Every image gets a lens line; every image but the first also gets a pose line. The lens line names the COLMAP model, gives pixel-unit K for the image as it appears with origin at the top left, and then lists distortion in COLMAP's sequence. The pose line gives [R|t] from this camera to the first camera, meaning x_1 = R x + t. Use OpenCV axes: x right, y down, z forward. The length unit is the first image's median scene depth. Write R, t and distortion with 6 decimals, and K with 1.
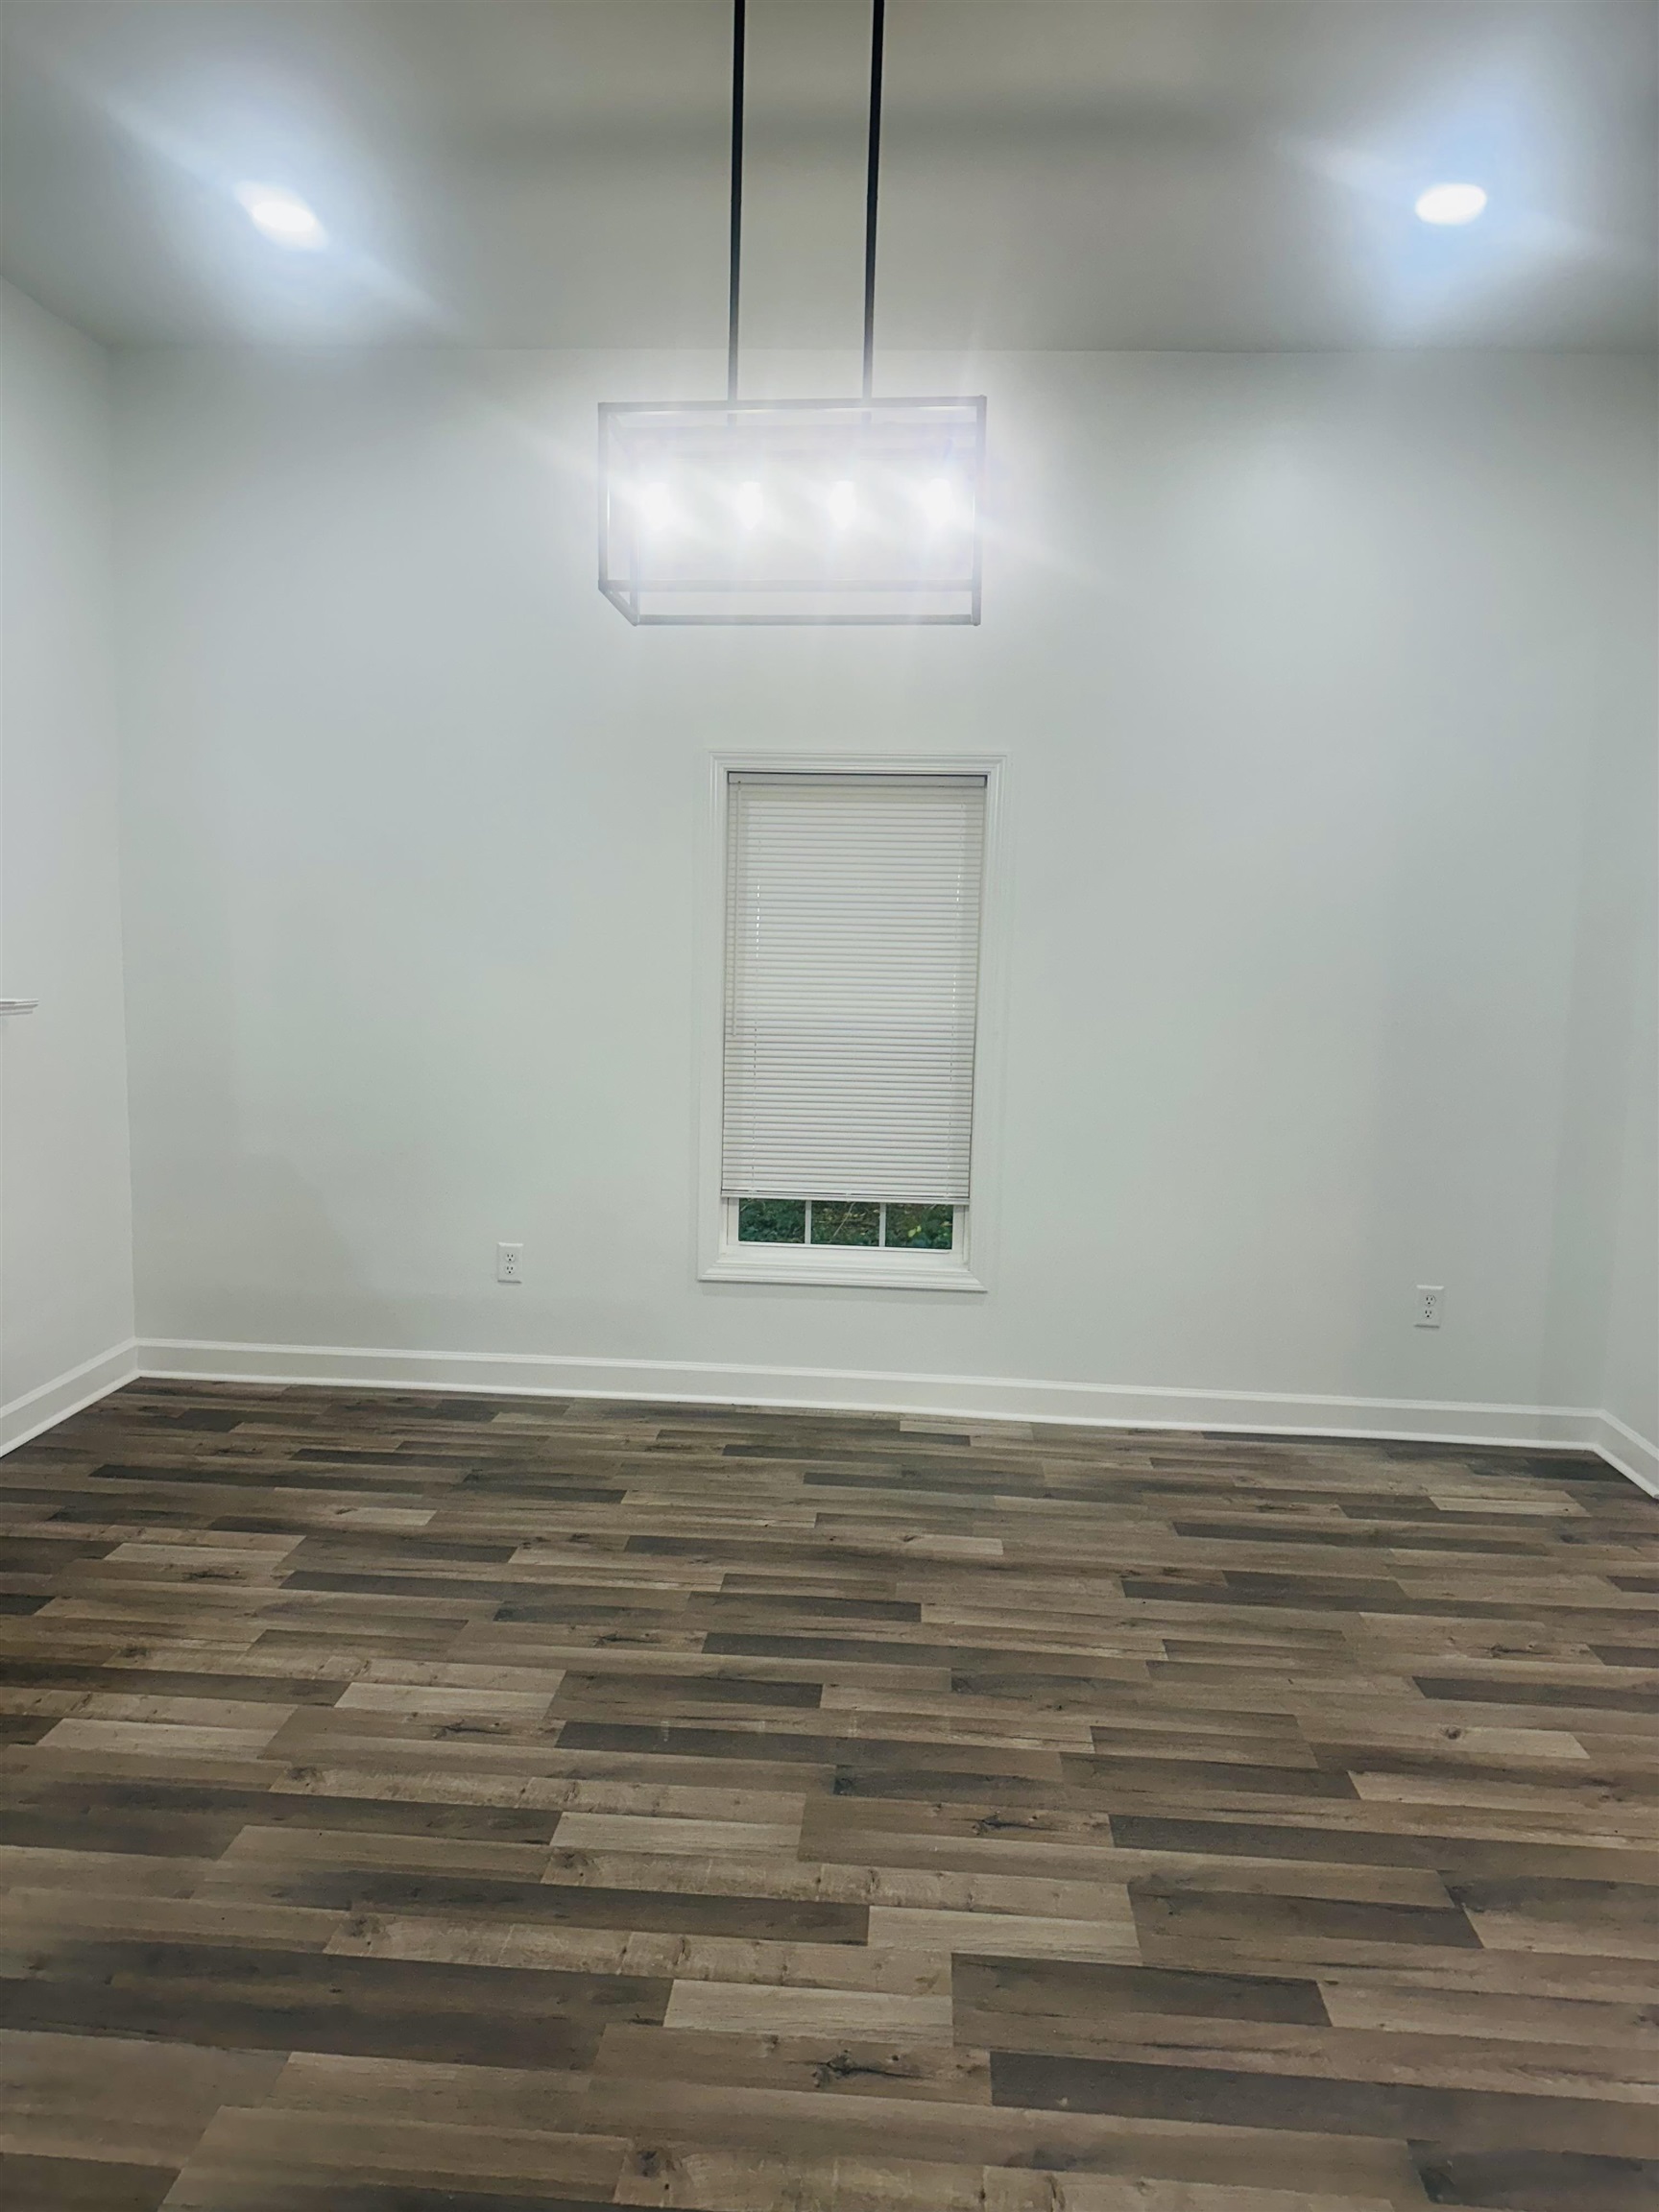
lens RADIAL K [[1554.4, 0, 813.7], [0, 1554.4, 1110.3], [0, 0, 1]] dist [0.090980, -0.132321]
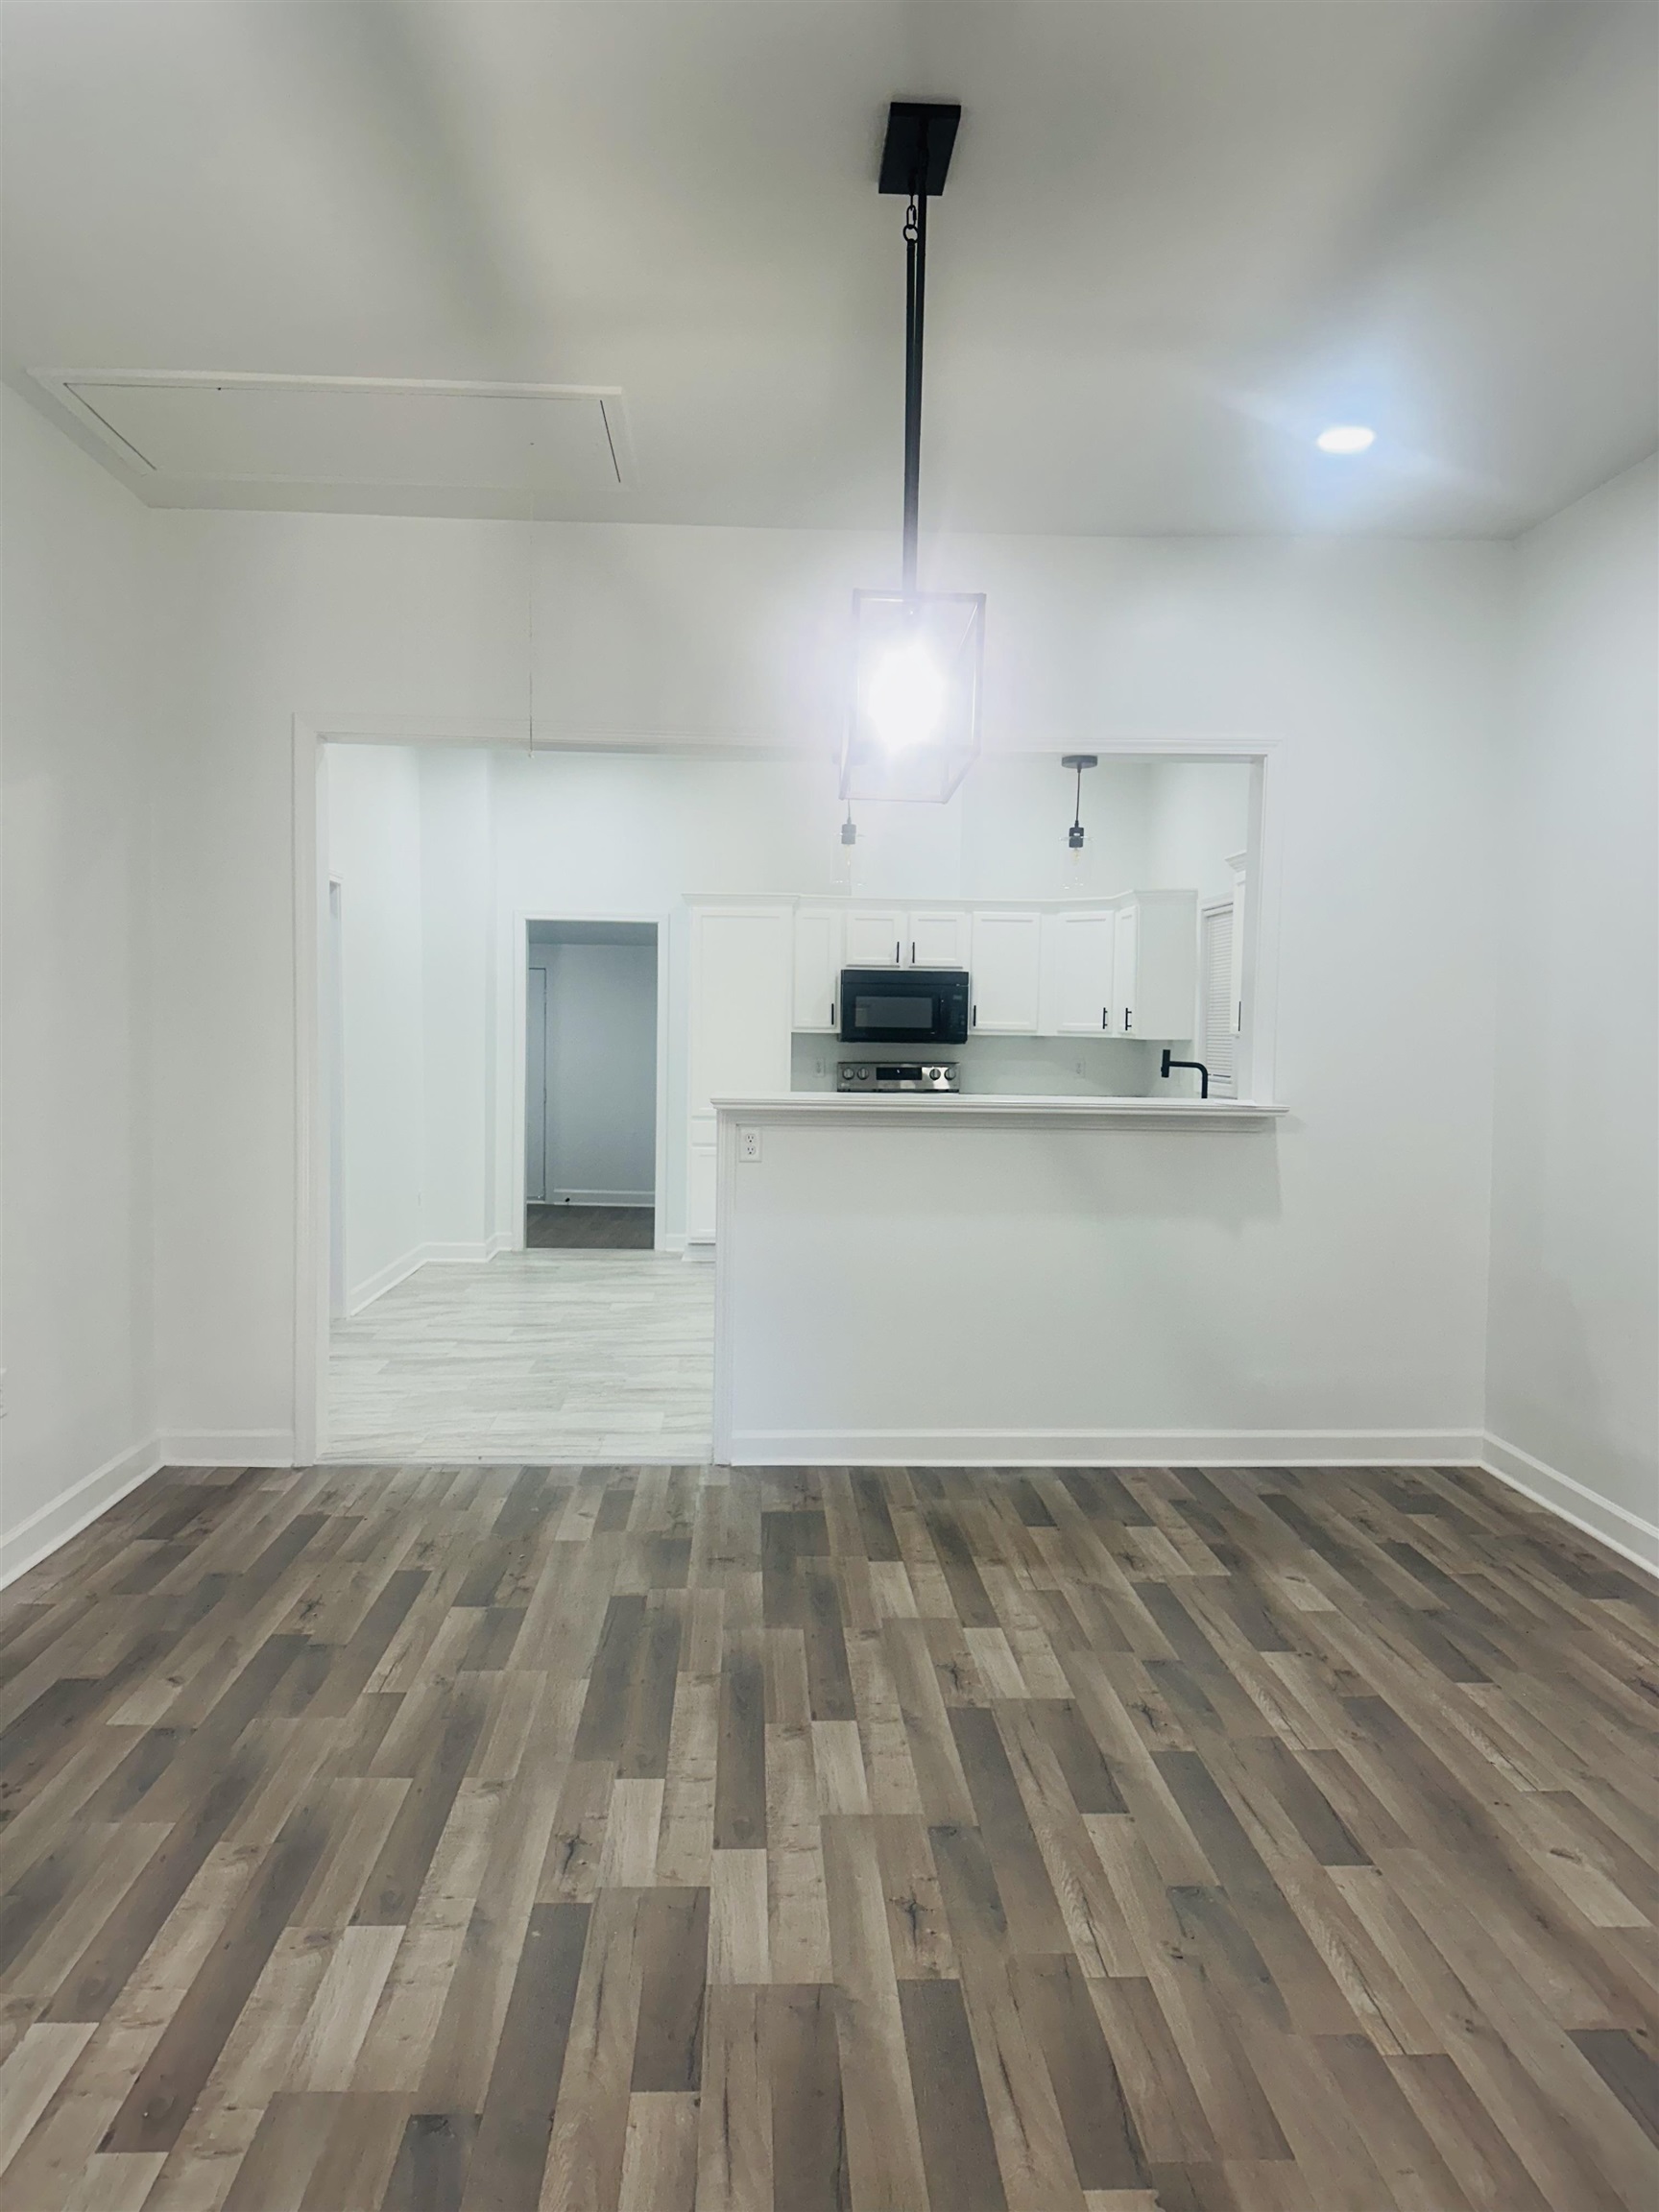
lens RADIAL K [[1554.4, 0, 813.7], [0, 1554.4, 1110.3], [0, 0, 1]] dist [0.090980, -0.132321]
pose [[0.115402, 0.032297, -0.992794, 0.814111], [-0.117723, 0.992872, 0.018615, -0.054399], [0.986318, 0.114726, 0.118381, 0.555855]]
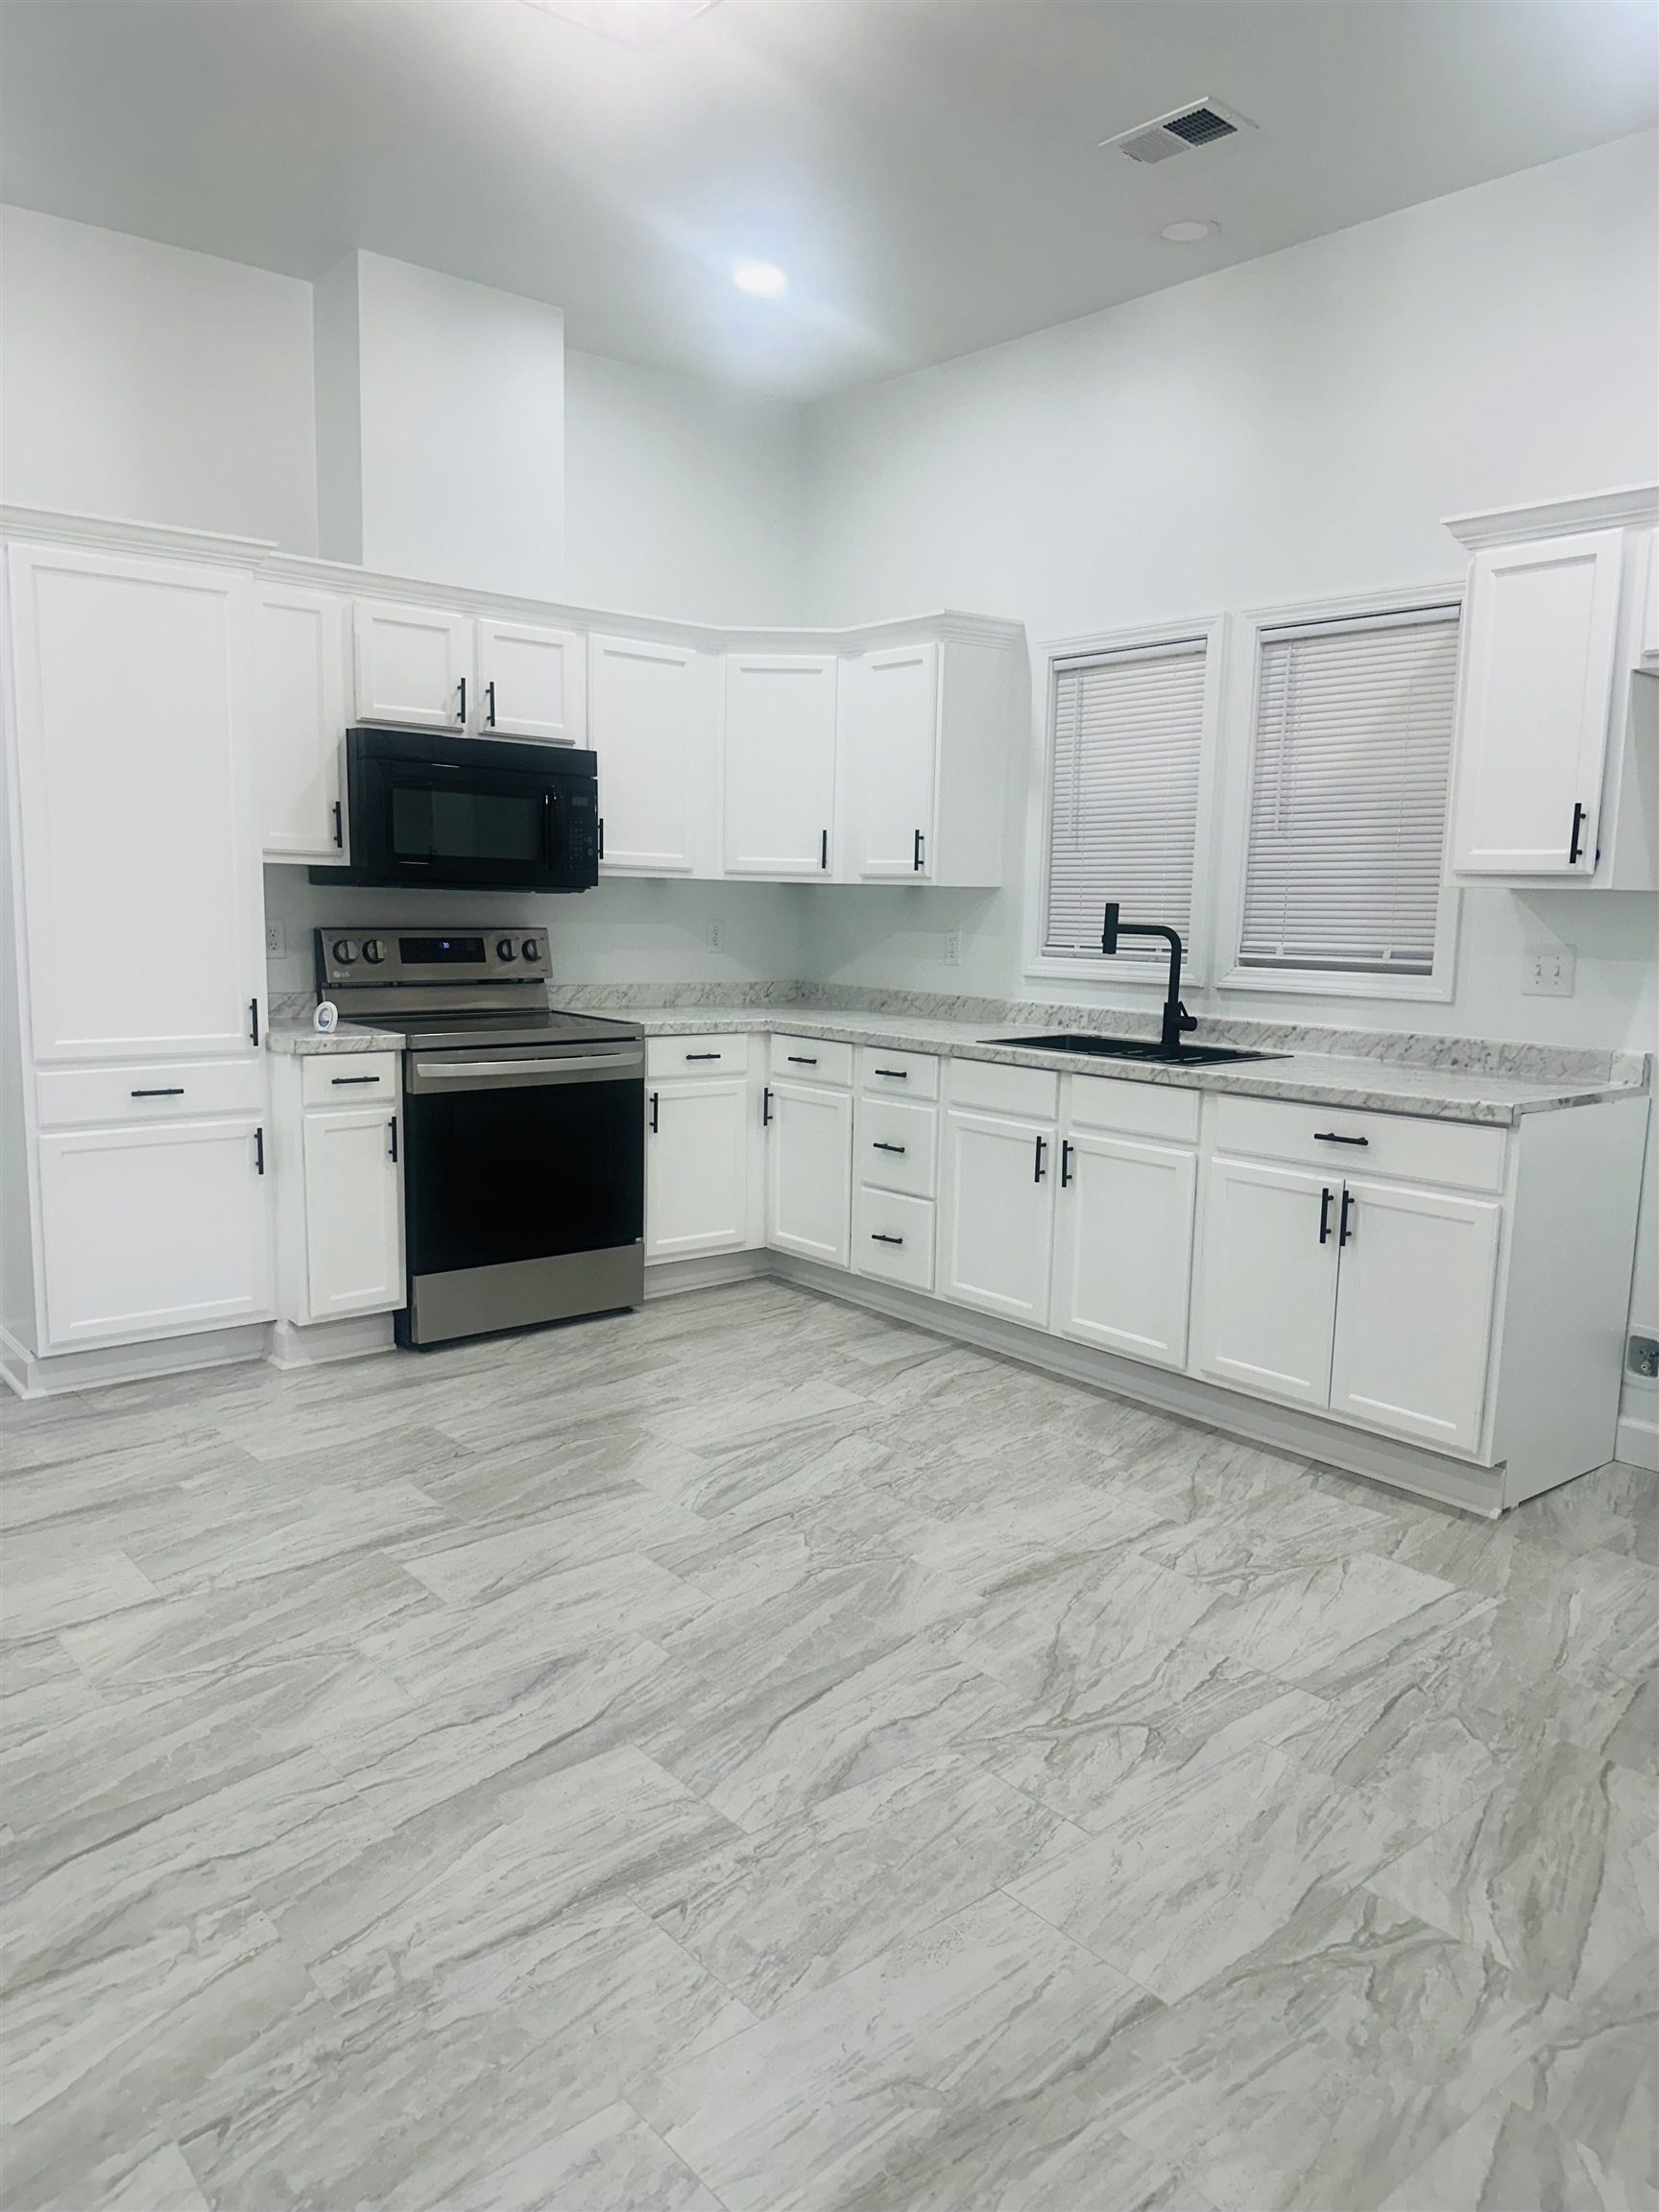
lens RADIAL K [[1537.6, 0, 814.5], [0, 1537.6, 1126.6], [0, 0, 1]] dist [0.097522, -0.163360]
pose [[0.699650, 0.093931, -0.708285, -0.649757], [-0.081227, 0.995351, 0.051764, -0.026066], [0.709854, 0.021315, 0.704026, 0.284199]]
